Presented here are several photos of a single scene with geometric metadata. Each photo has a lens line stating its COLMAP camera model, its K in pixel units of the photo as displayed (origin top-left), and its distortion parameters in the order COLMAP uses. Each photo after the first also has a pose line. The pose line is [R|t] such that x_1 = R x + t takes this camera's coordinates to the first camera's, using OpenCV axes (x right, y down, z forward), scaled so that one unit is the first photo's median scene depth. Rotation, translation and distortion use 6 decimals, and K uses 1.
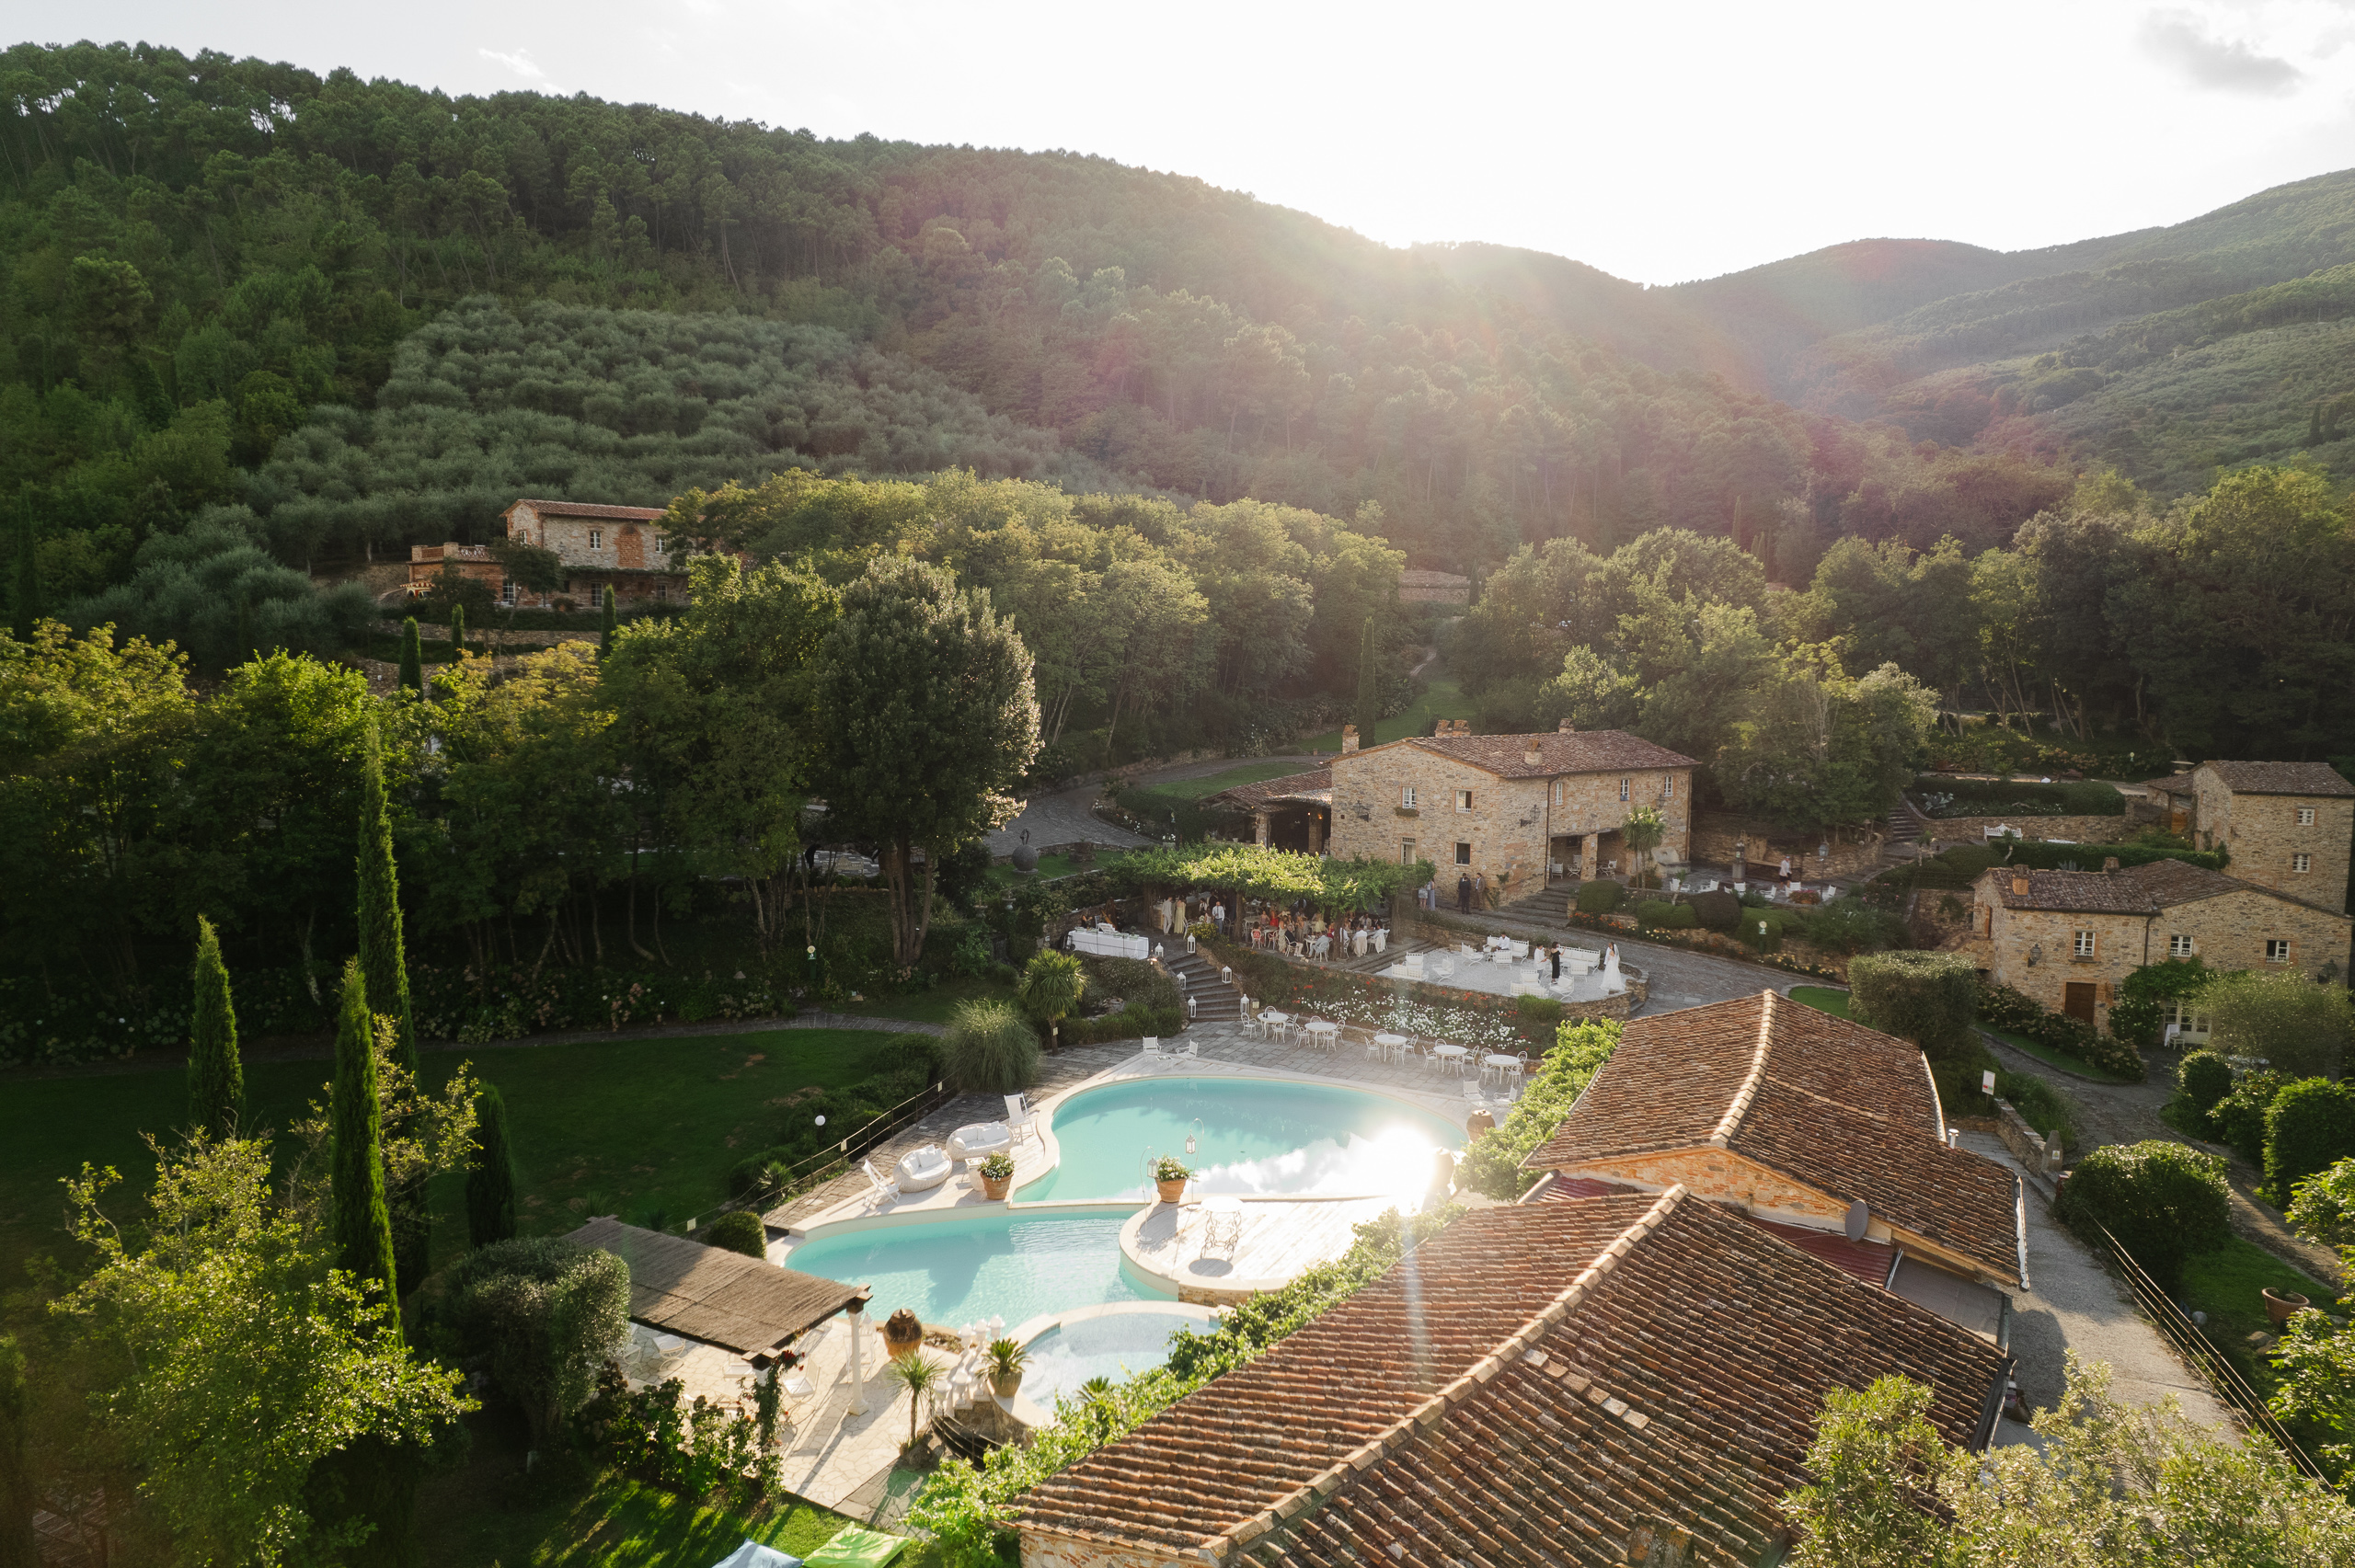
lens RADIAL K [[1503.7, 0, 1170.0], [0, 1503.7, 784.0], [0, 0, 1]] dist [-0.038642, 0.008682]
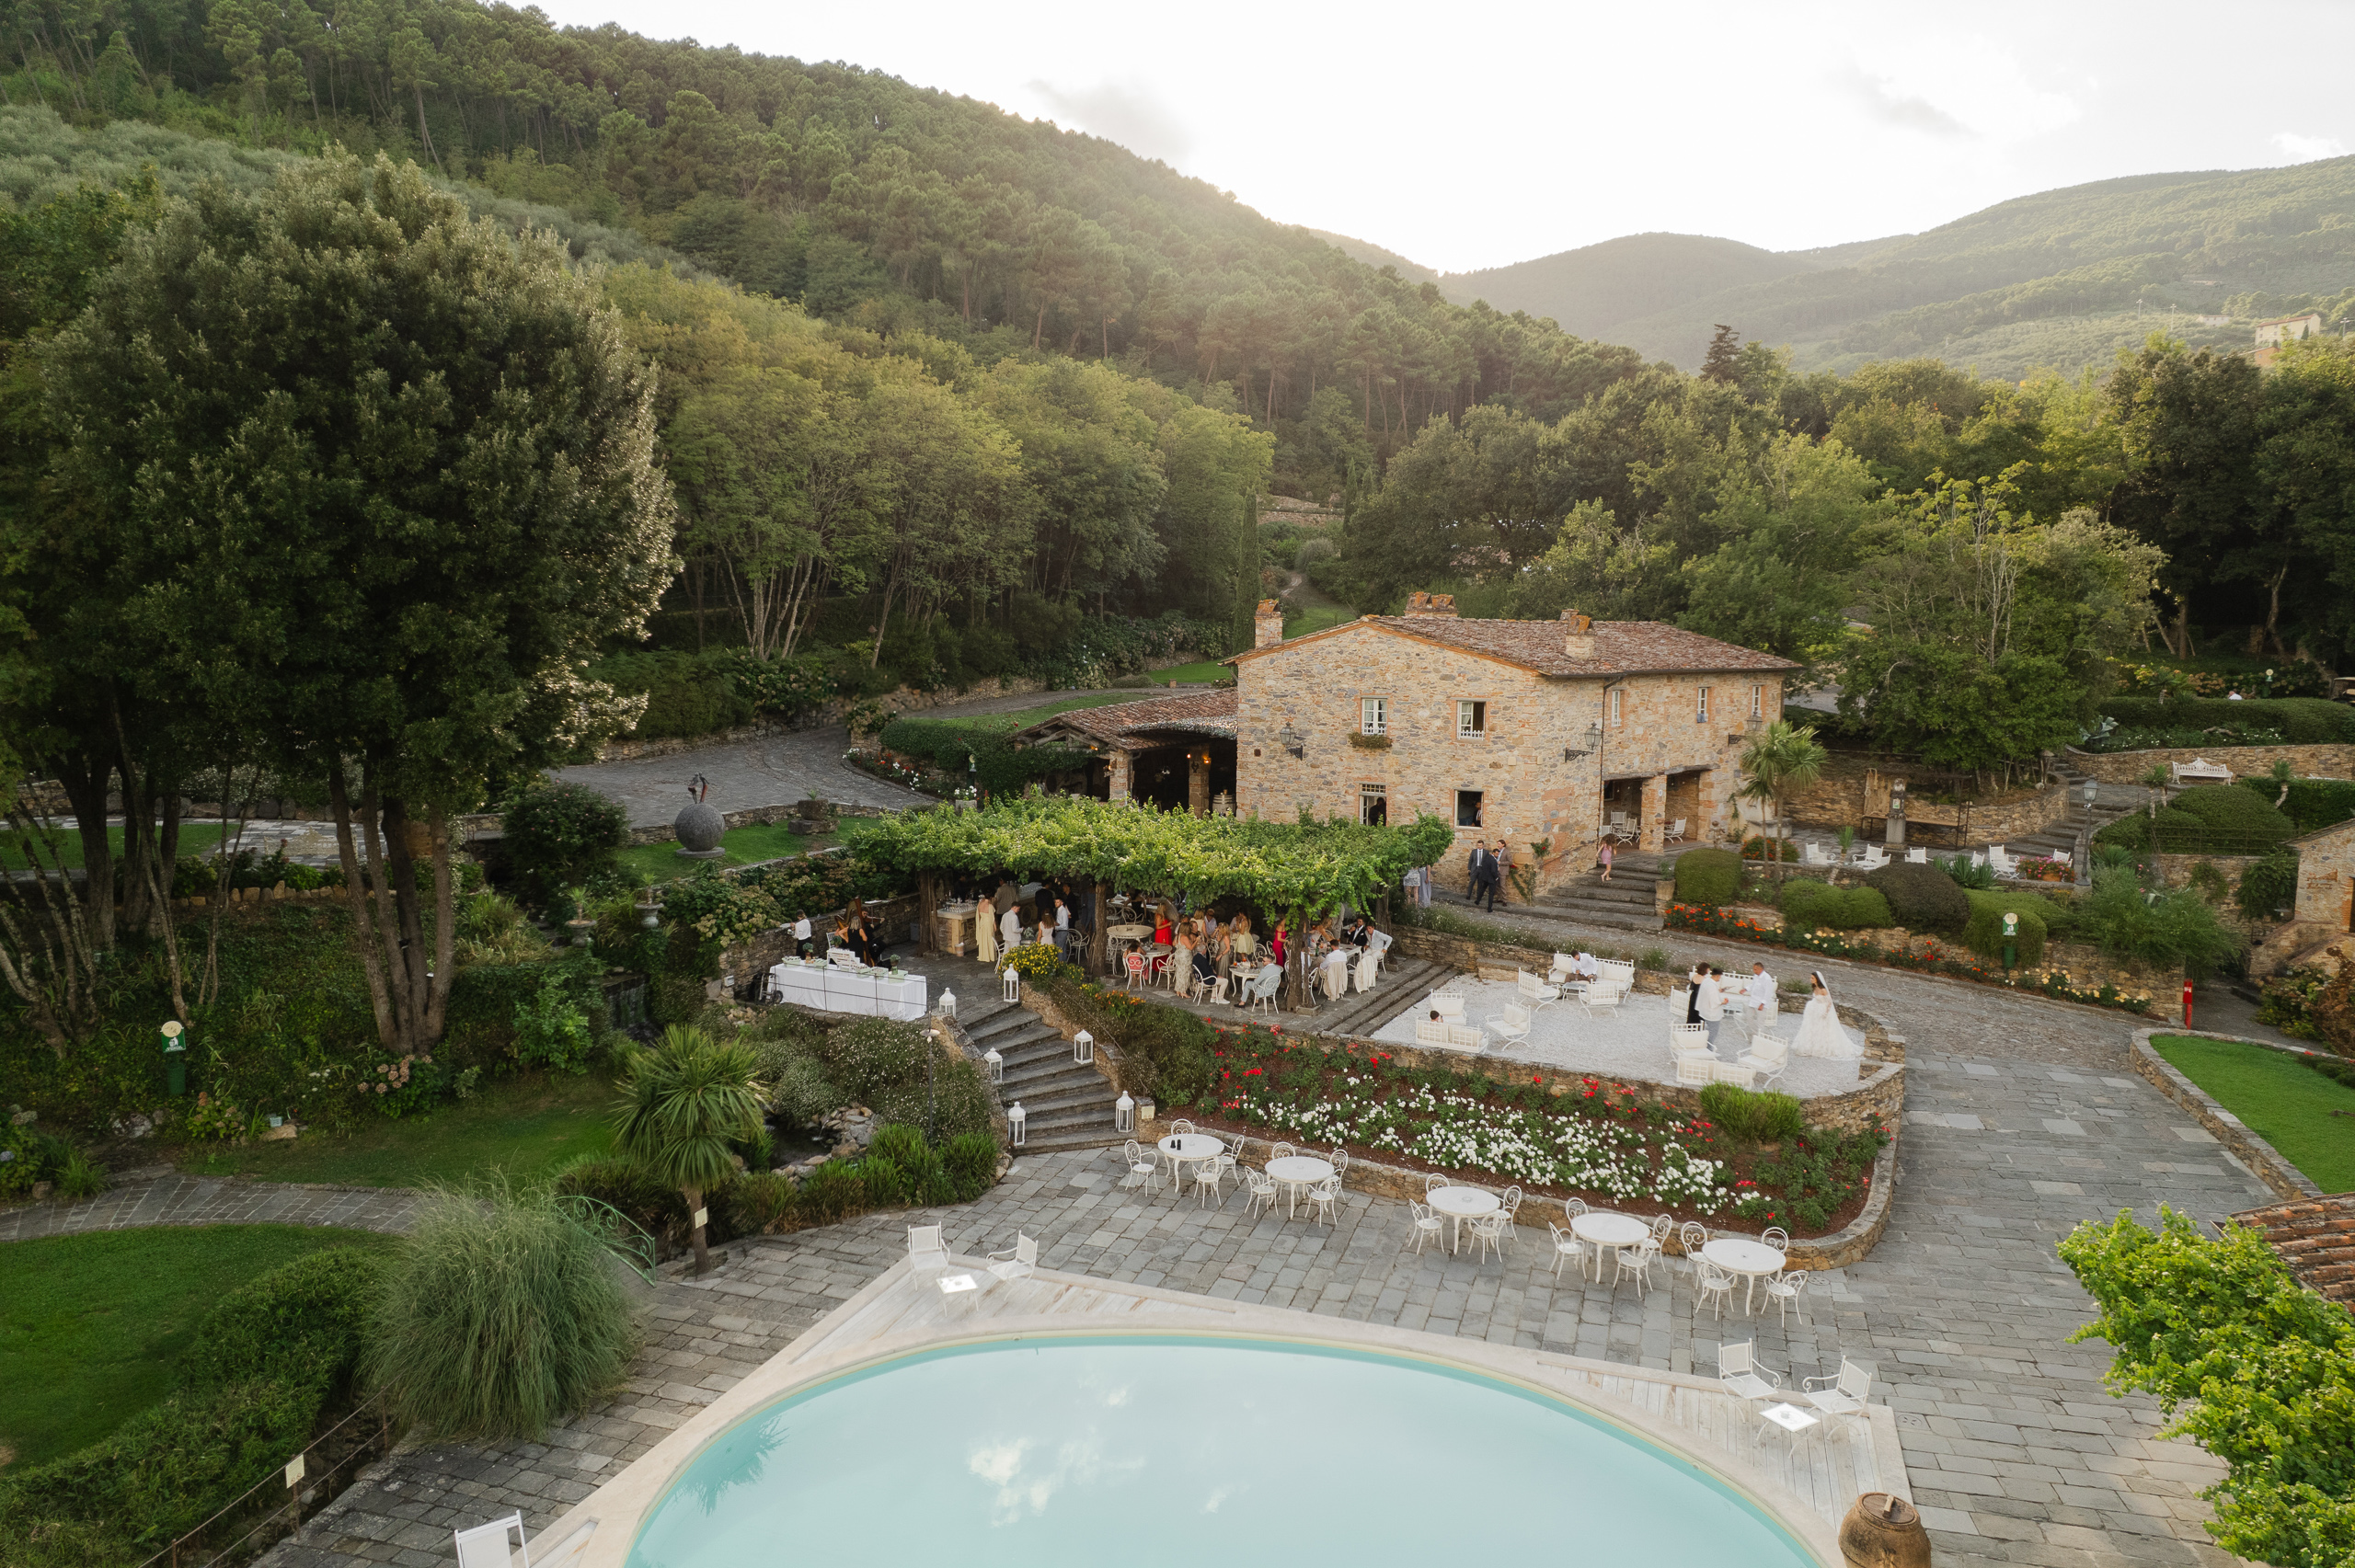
lens RADIAL K [[1503.7, 0, 1177.9], [0, 1503.7, 789.3], [0, 0, 1]] dist [-0.038642, 0.008682]
pose [[0.990537, -0.013318, 0.136596, 0.001351], [0.011671, 0.999849, 0.012850, 0.030768], [-0.136746, -0.011134, 0.990544, 0.443978]]
